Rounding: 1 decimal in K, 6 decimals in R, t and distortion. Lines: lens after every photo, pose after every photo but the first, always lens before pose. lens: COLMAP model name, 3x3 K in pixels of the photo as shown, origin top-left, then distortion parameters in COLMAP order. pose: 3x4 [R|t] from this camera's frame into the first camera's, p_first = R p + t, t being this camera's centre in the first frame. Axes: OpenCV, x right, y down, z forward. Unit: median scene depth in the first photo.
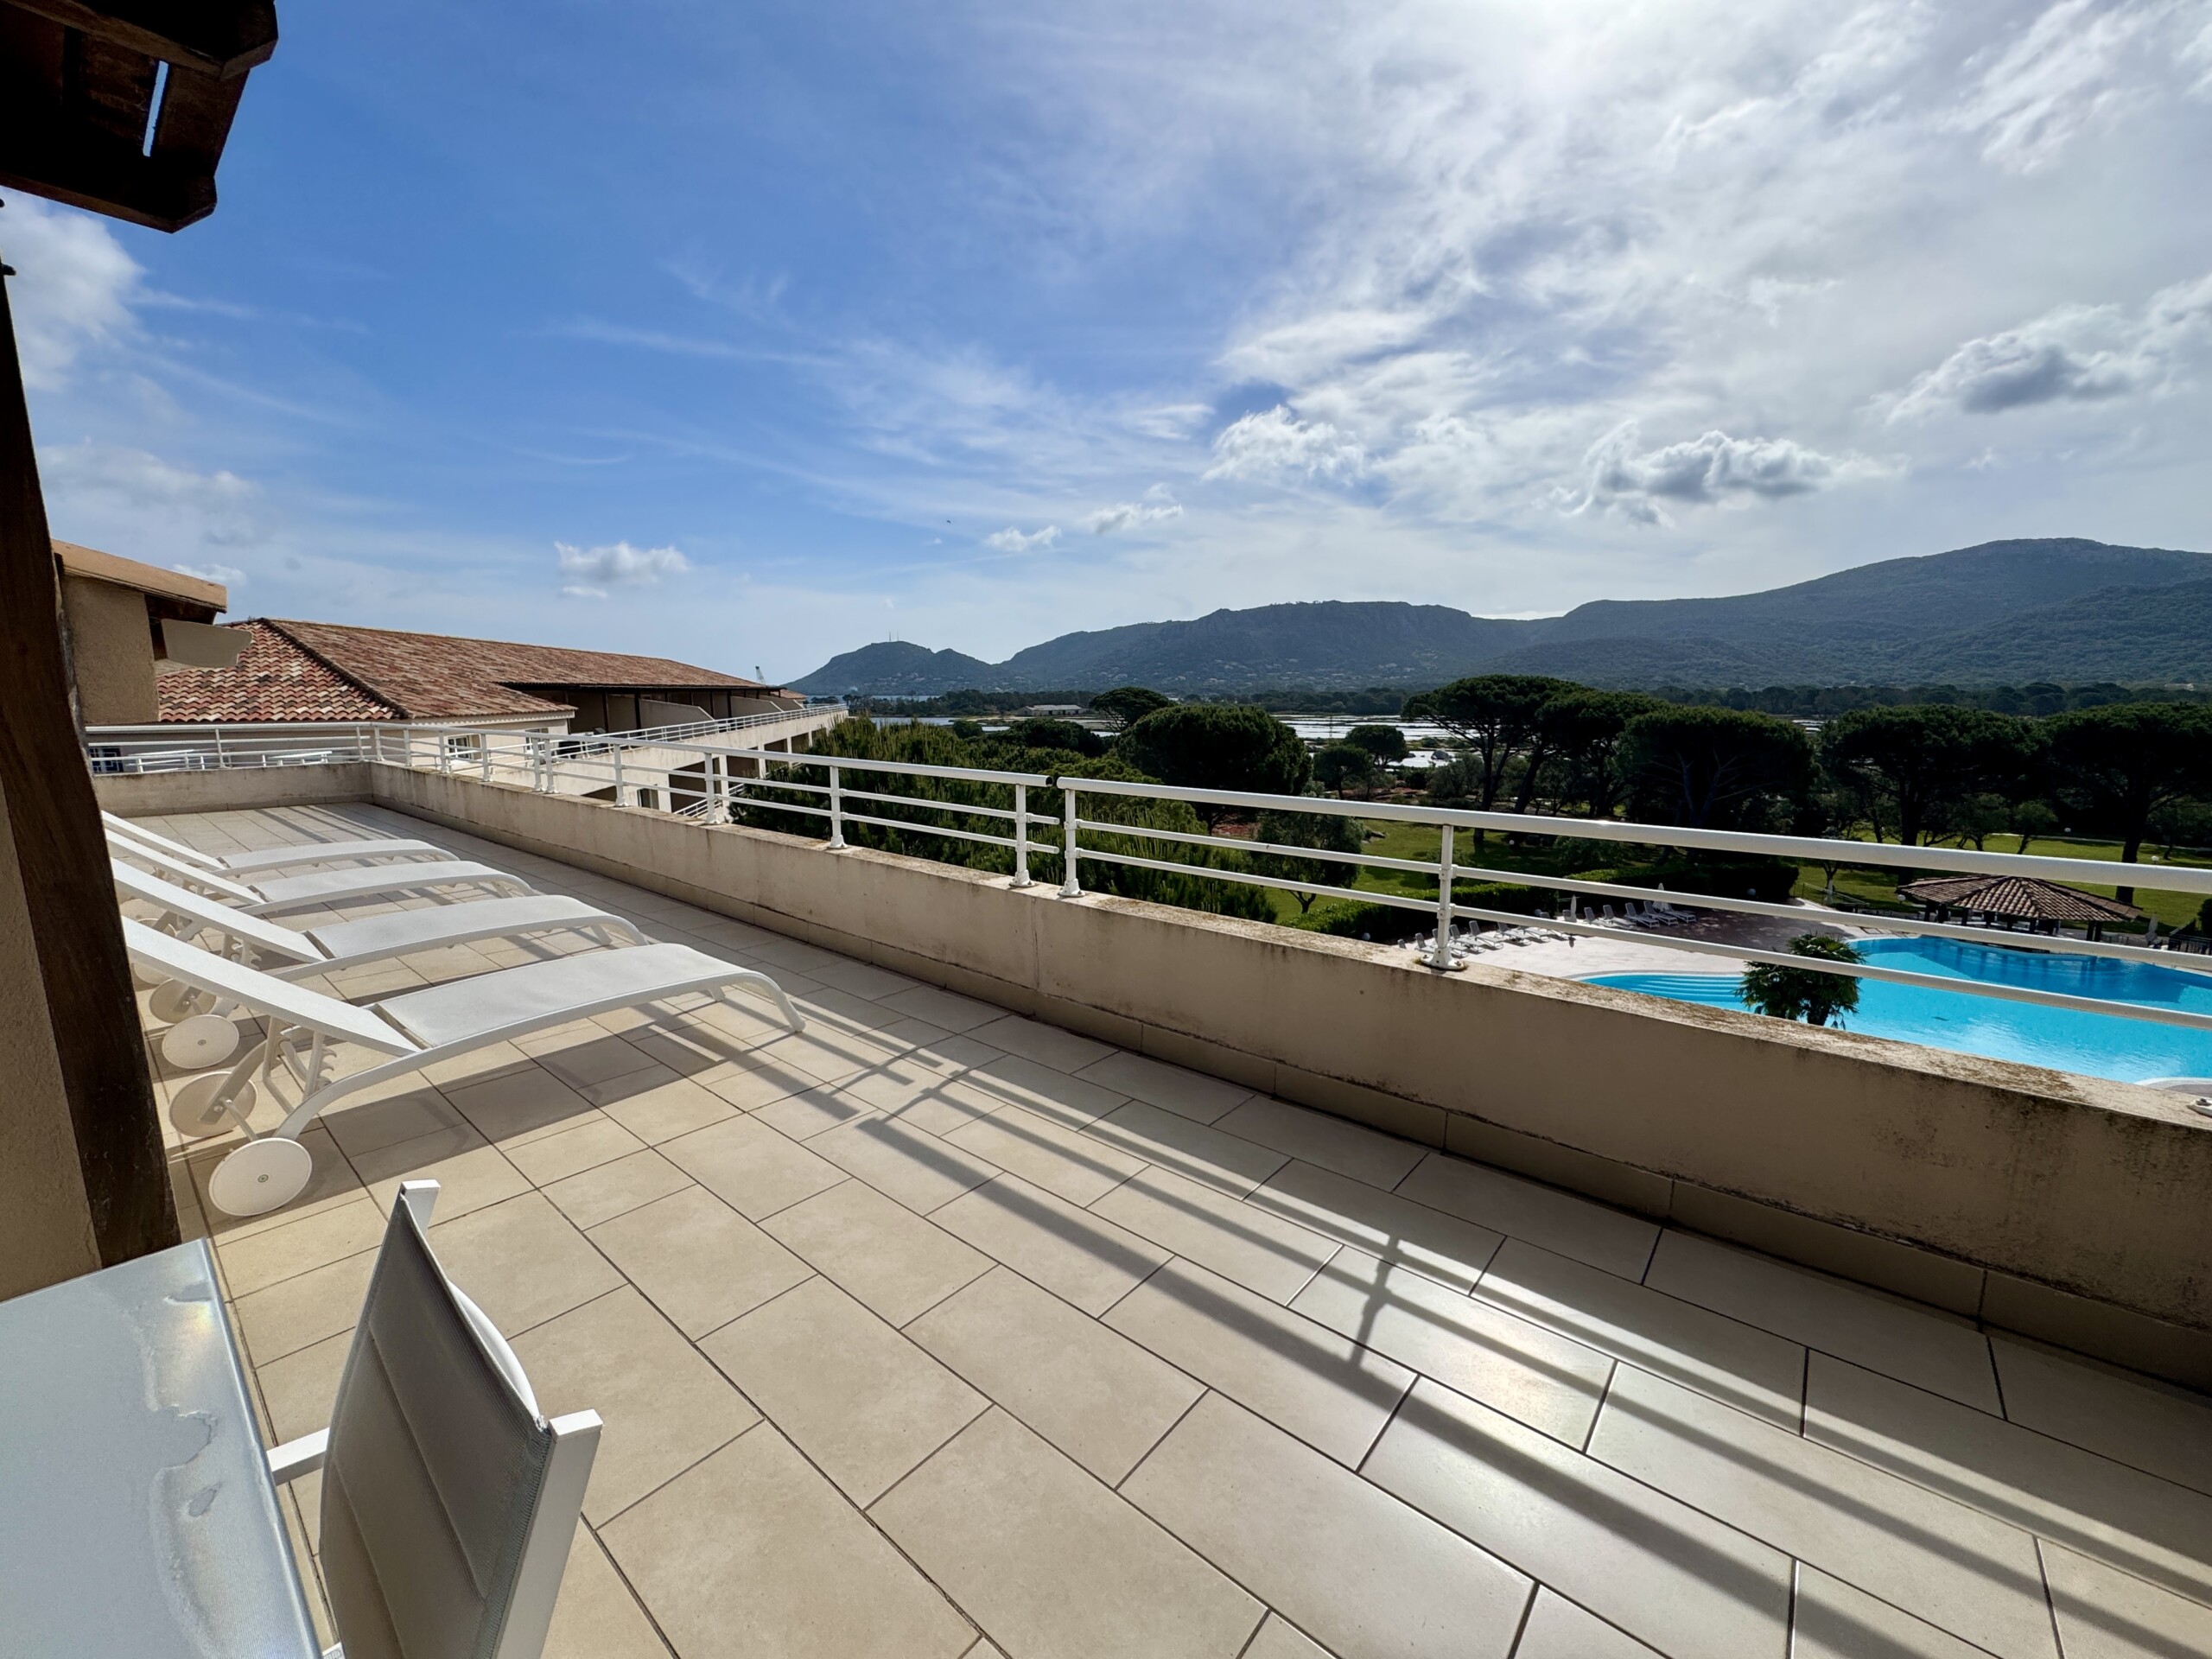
lens RADIAL K [[881.8, 0, 1103.5], [0, 881.8, 822.6], [0, 0, 1]] dist [-0.003654, -0.000075]
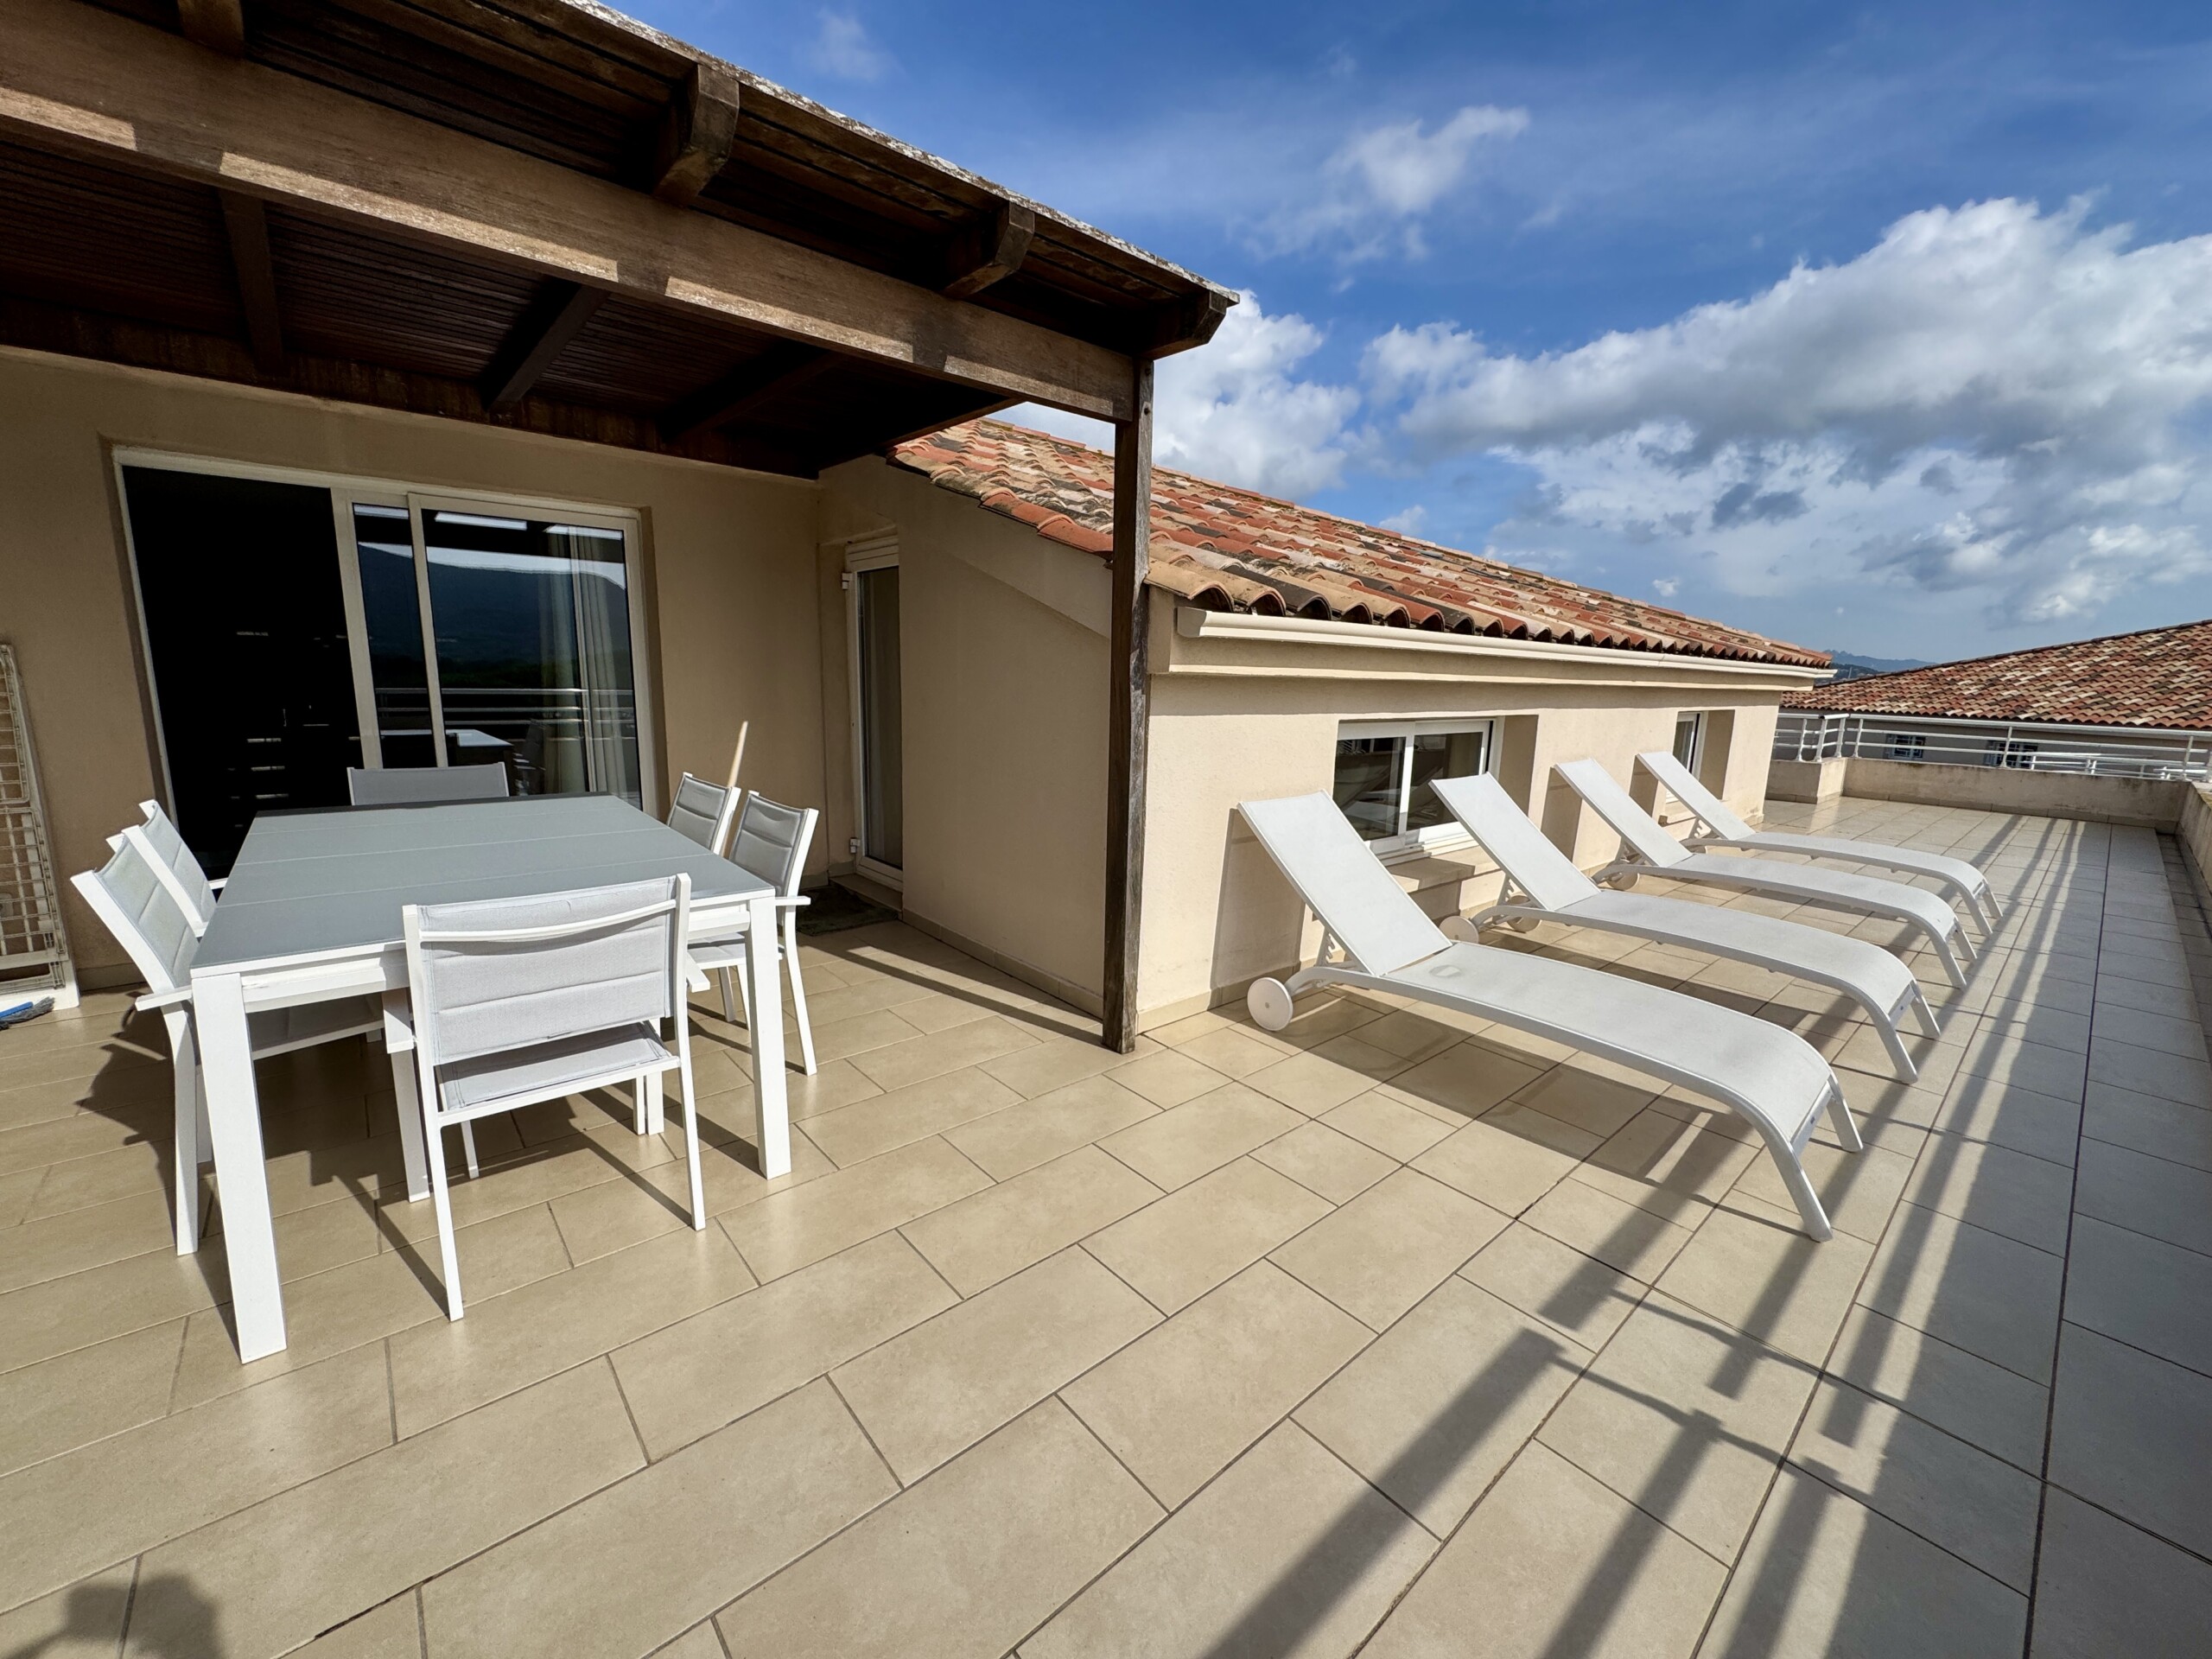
lens RADIAL K [[881.8, 0, 1109.2], [0, 881.8, 827.1], [0, 0, 1]] dist [-0.003654, -0.000075]
pose [[-0.157424, 0.172639, -0.972324, 0.301939], [-0.170449, 0.965073, 0.198948, -0.080001], [0.972710, 0.197051, -0.122499, 0.641630]]
